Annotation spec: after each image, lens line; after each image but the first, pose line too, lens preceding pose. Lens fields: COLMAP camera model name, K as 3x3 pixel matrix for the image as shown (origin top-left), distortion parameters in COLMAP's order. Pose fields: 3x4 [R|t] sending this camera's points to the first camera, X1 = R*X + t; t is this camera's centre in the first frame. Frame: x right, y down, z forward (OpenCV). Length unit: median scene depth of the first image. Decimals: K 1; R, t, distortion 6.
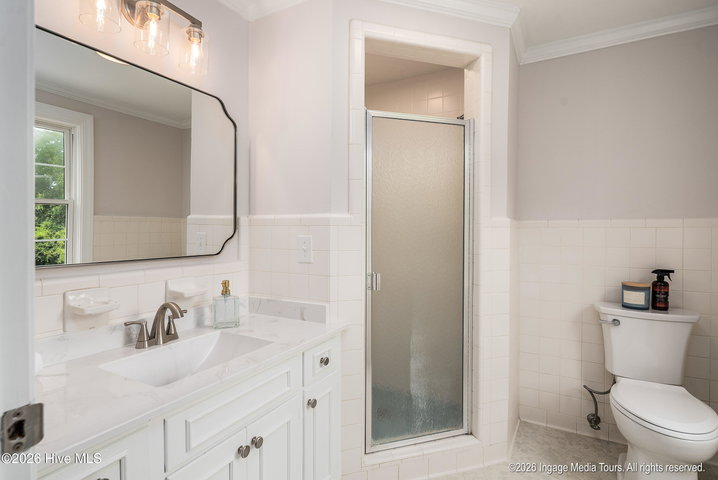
lens RADIAL K [[350.7, 0, 358.8], [0, 350.7, 235.3], [0, 0, 1]] dist [-0.001867, -0.000510]
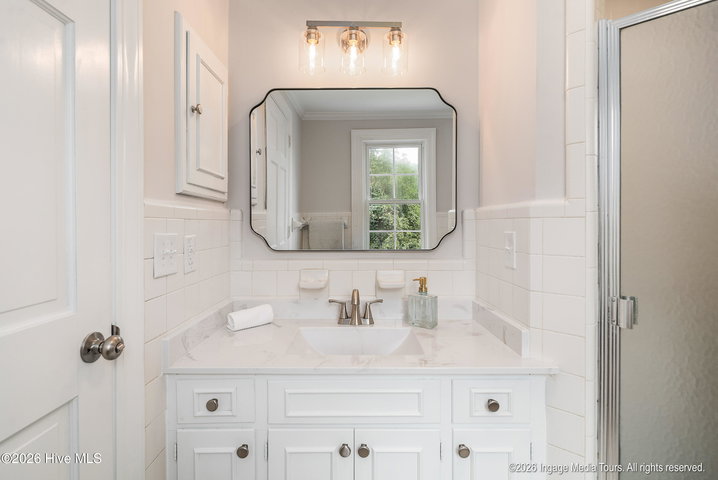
lens RADIAL K [[361.7, 0, 355.0], [0, 361.7, 223.9], [0, 0, 1]] dist [0.003341, 0.000239]
pose [[0.482789, -0.005221, -0.875721, 0.379716], [-0.004394, 0.999955, -0.008384, -0.008025], [0.875726, 0.007895, 0.482745, 0.345878]]
